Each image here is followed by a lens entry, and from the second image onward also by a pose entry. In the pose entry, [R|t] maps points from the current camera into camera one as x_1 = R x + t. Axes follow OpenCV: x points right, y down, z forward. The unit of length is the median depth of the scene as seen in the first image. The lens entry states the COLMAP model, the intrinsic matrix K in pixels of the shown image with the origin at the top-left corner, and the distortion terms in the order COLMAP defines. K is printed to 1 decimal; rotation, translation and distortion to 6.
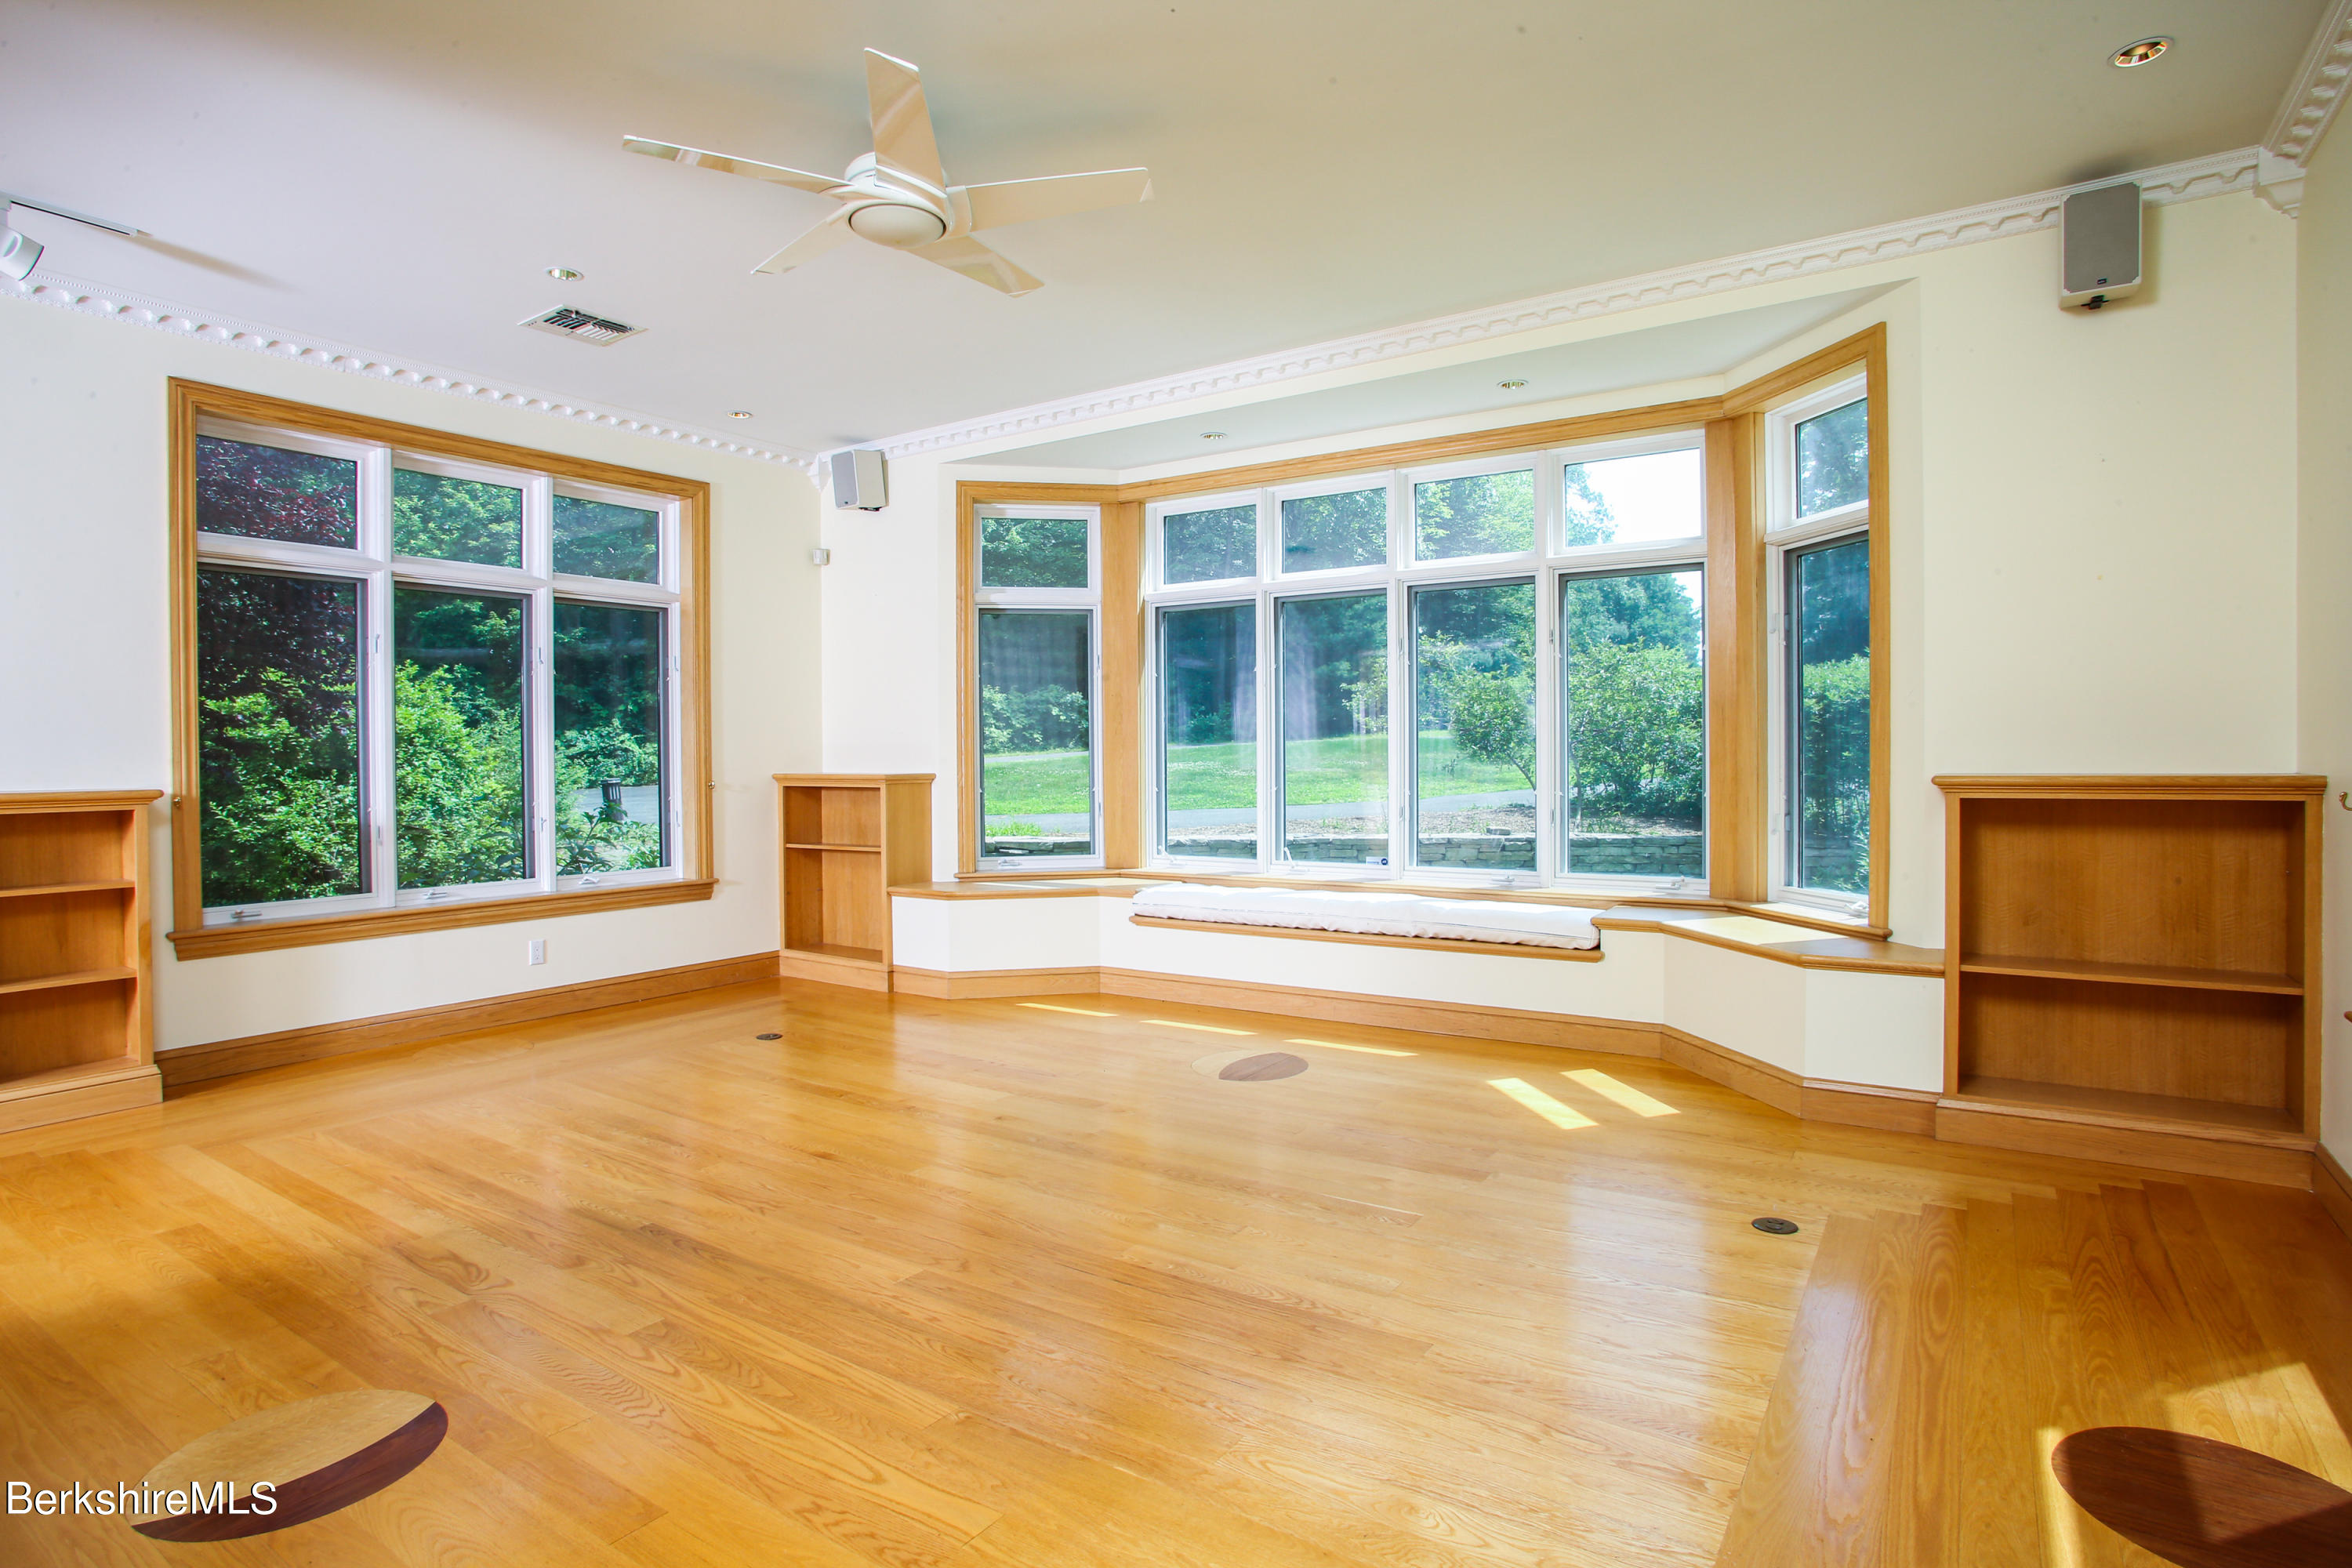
lens RADIAL K [[1154.3, 0, 1191.8], [0, 1154.3, 774.8], [0, 0, 1]] dist [-0.025097, -0.000279]
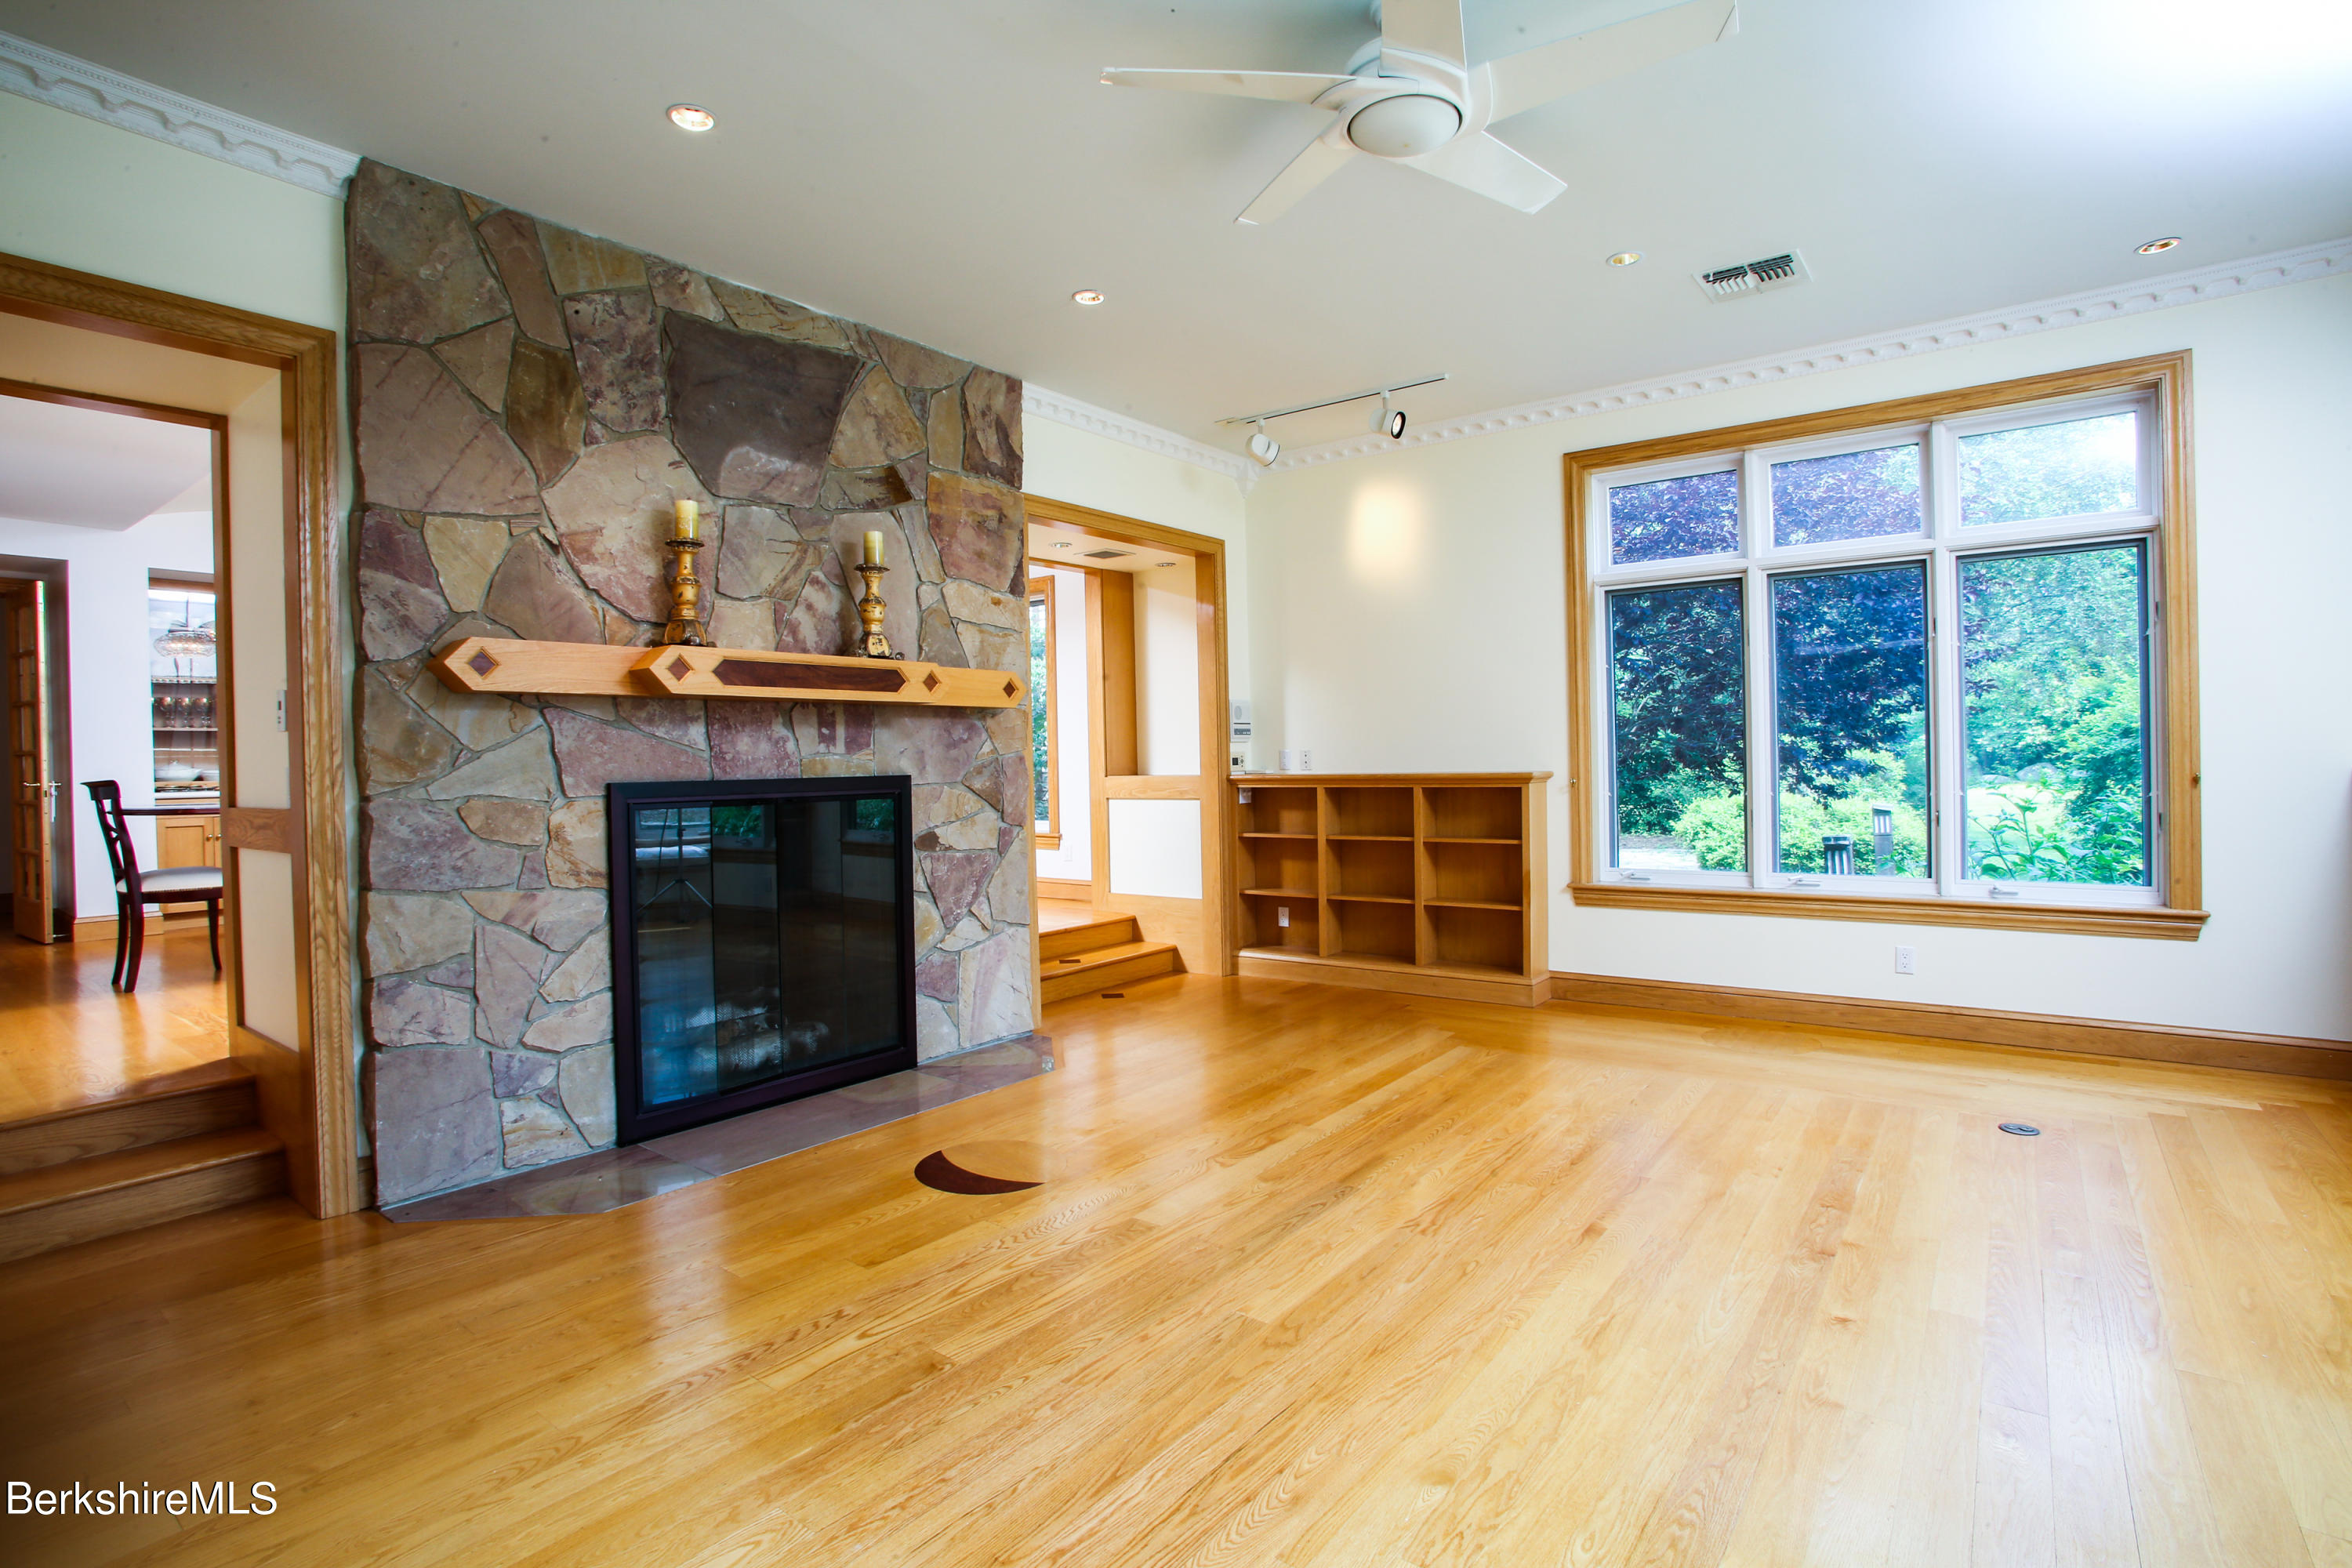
lens RADIAL K [[1154.3, 0, 1191.7], [0, 1154.3, 770.4], [0, 0, 1]] dist [-0.025097, -0.000279]
pose [[-0.044940, 0.018822, -0.998812, 0.634301], [0.007840, 0.999798, 0.018488, -0.025261], [0.998959, -0.007000, -0.045078, 0.923644]]
